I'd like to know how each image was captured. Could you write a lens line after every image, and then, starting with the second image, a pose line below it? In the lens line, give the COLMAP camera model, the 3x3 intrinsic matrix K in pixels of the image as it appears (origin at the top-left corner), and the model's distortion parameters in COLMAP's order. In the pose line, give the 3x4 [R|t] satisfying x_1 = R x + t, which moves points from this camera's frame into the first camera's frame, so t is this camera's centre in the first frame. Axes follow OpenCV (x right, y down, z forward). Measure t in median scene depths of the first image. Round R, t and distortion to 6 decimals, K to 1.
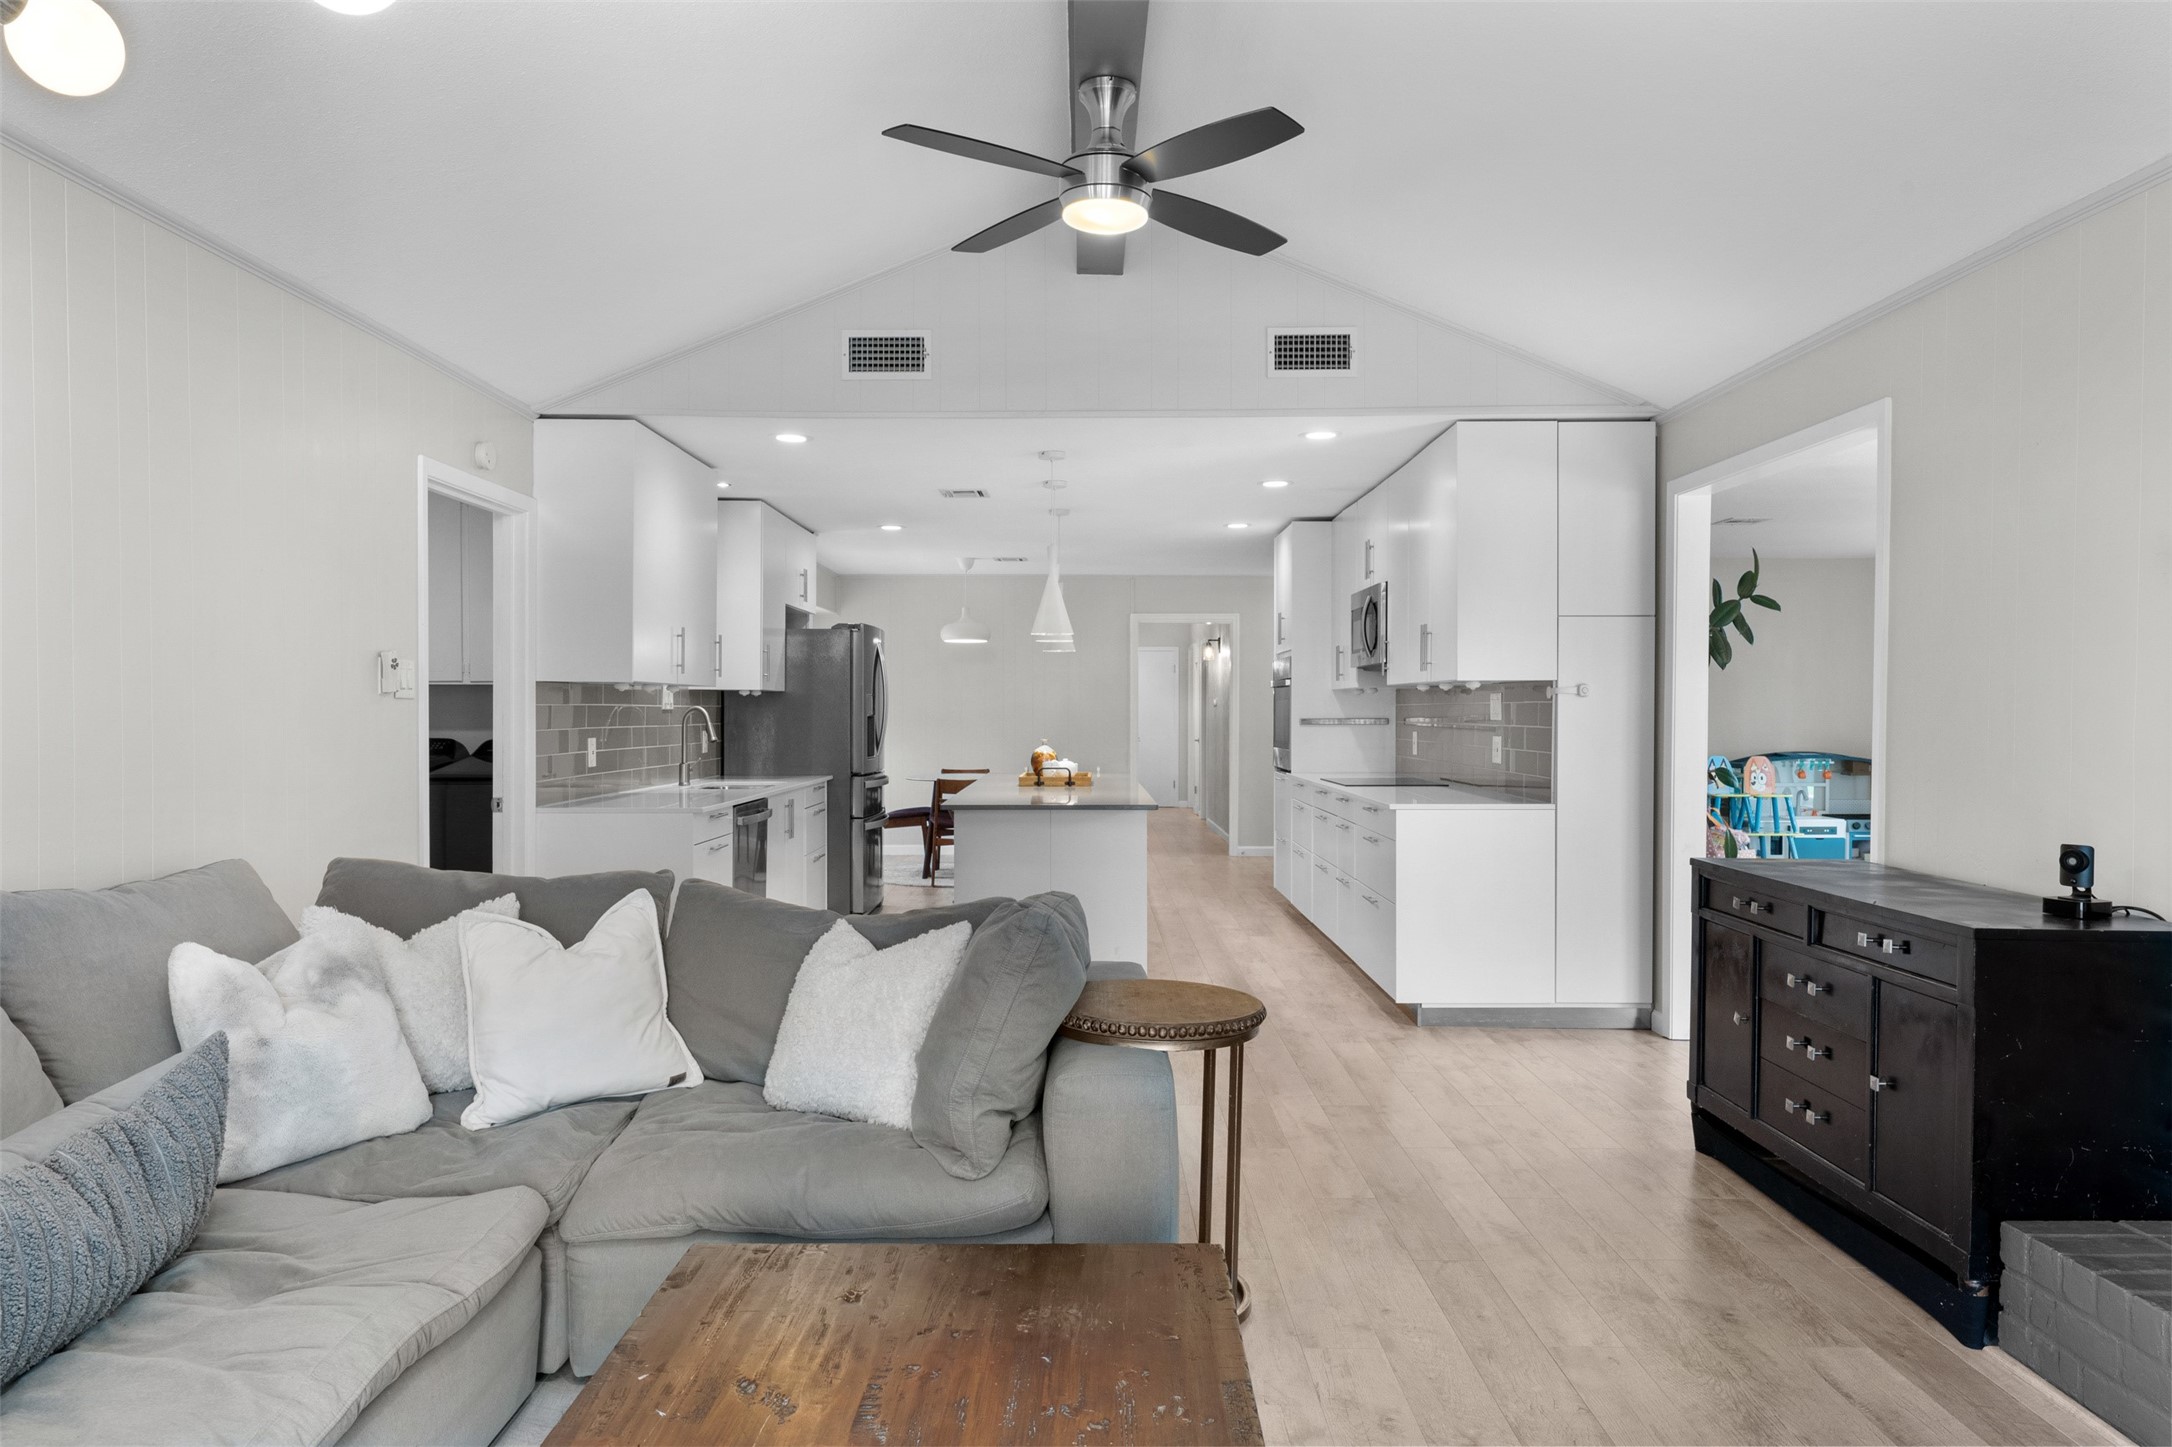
lens RADIAL K [[1452.2, 0, 1083.6], [0, 1452.2, 718.8], [0, 0, 1]] dist [0.012295, -0.001300]
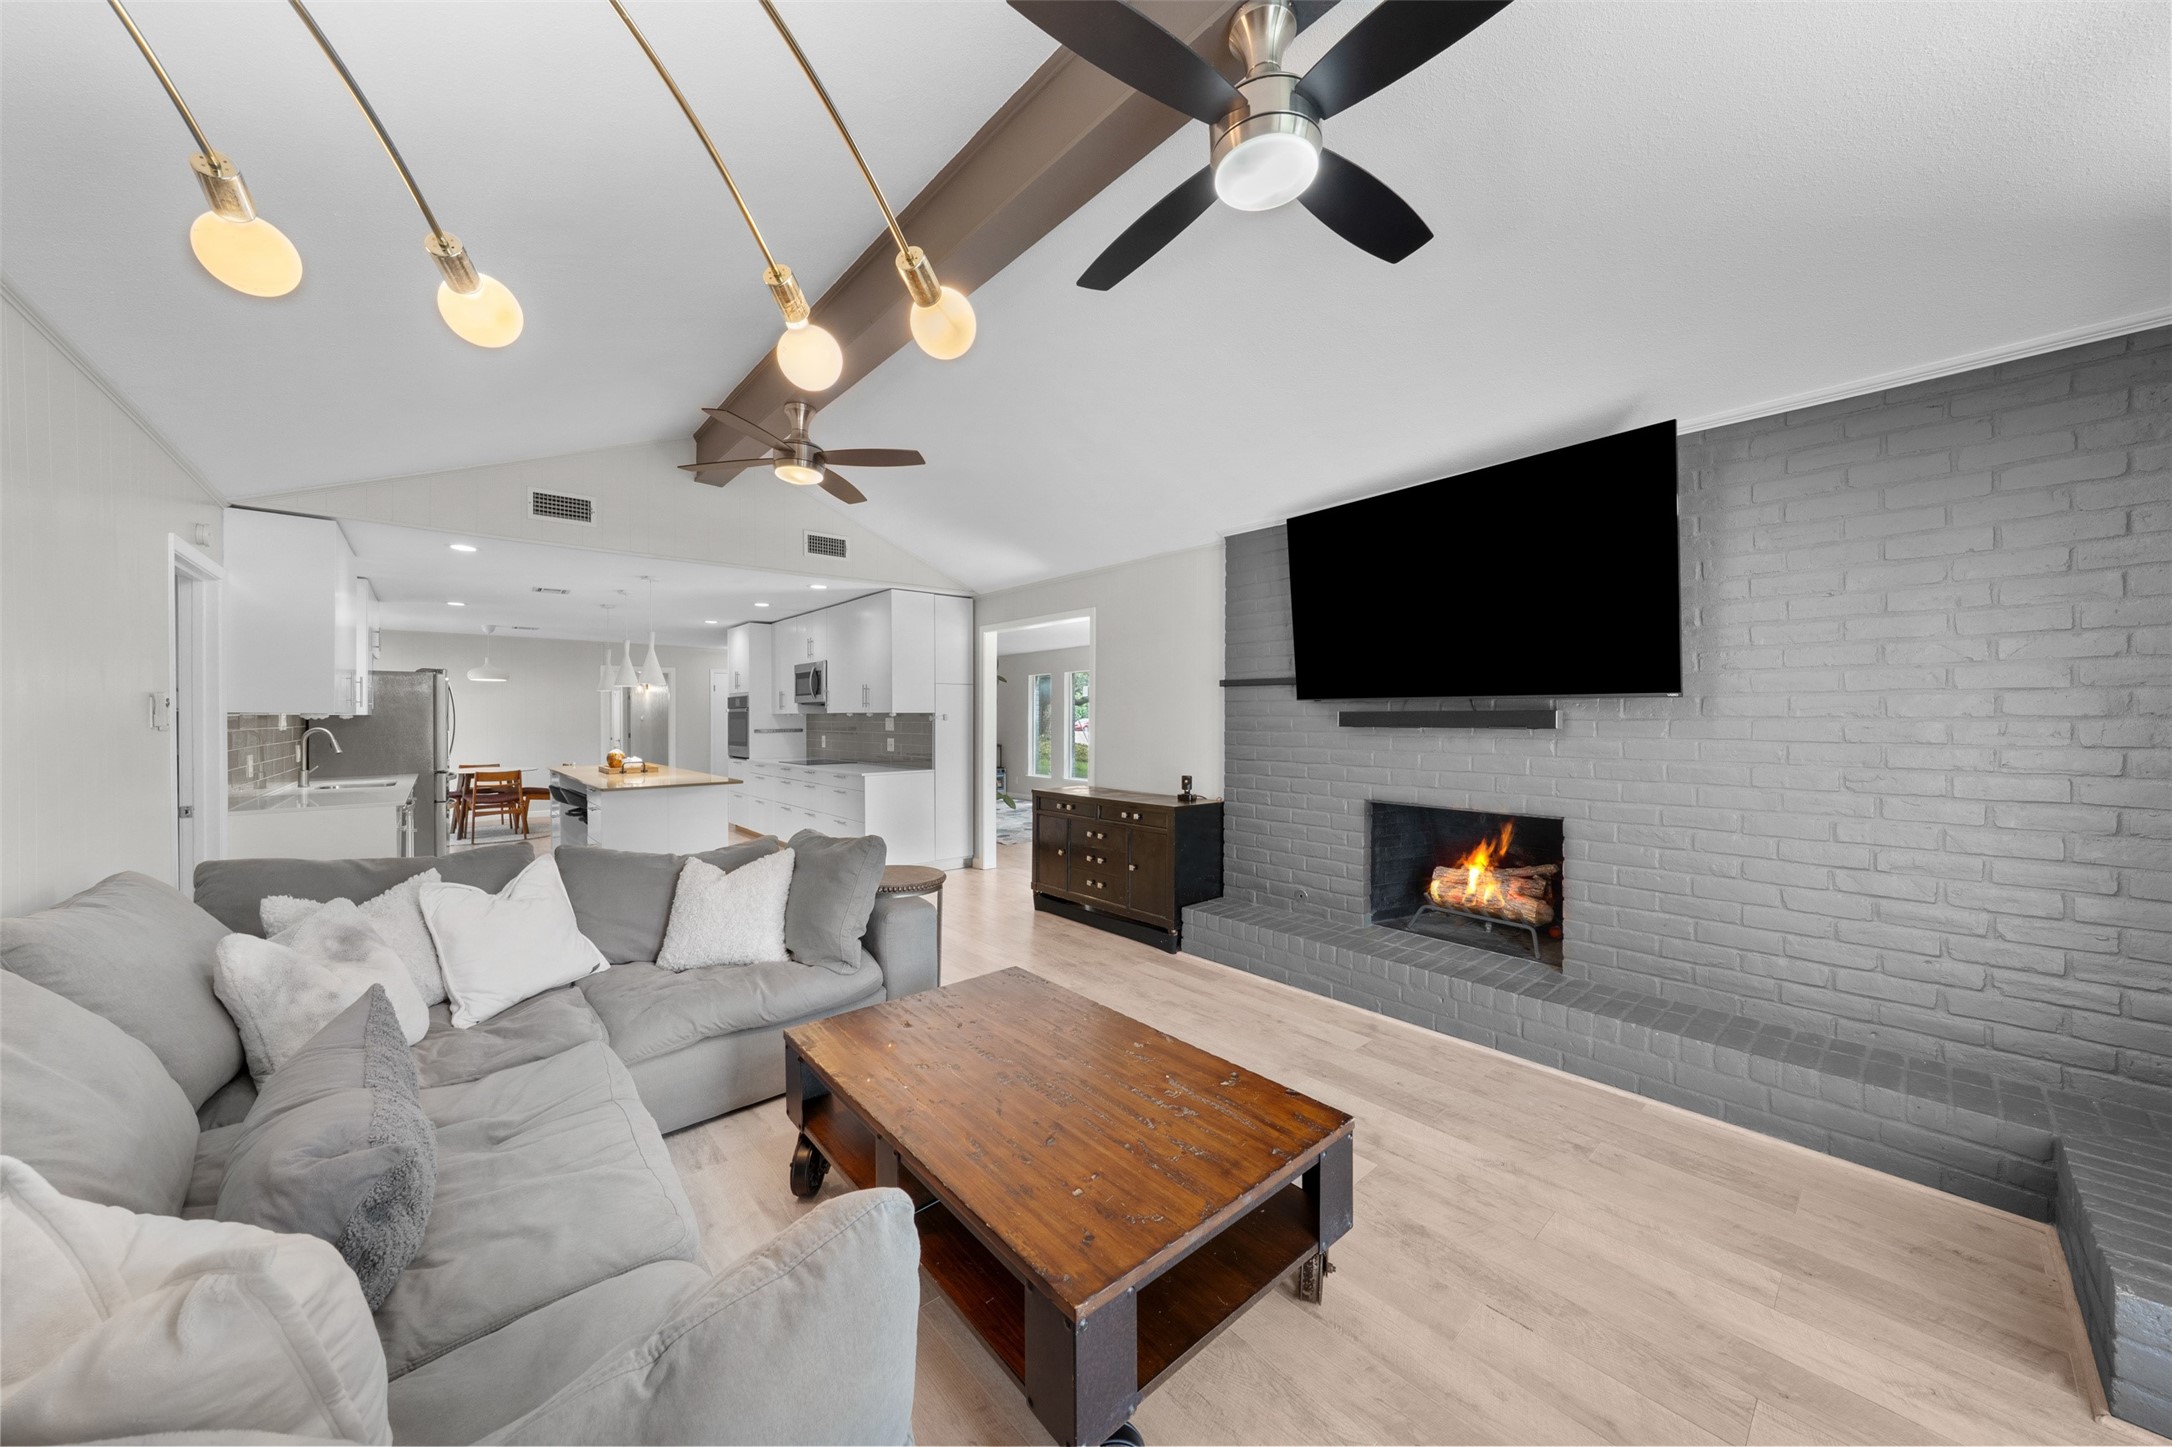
lens RADIAL K [[747.5, 0, 1089.3], [0, 747.5, 719.2], [0, 0, 1]] dist [0.000987, 0.000040]
pose [[0.747203, -0.004215, 0.664582, -0.339673], [0.006440, 0.999979, -0.000899, -0.019908], [-0.664564, 0.004952, 0.747215, 0.010025]]
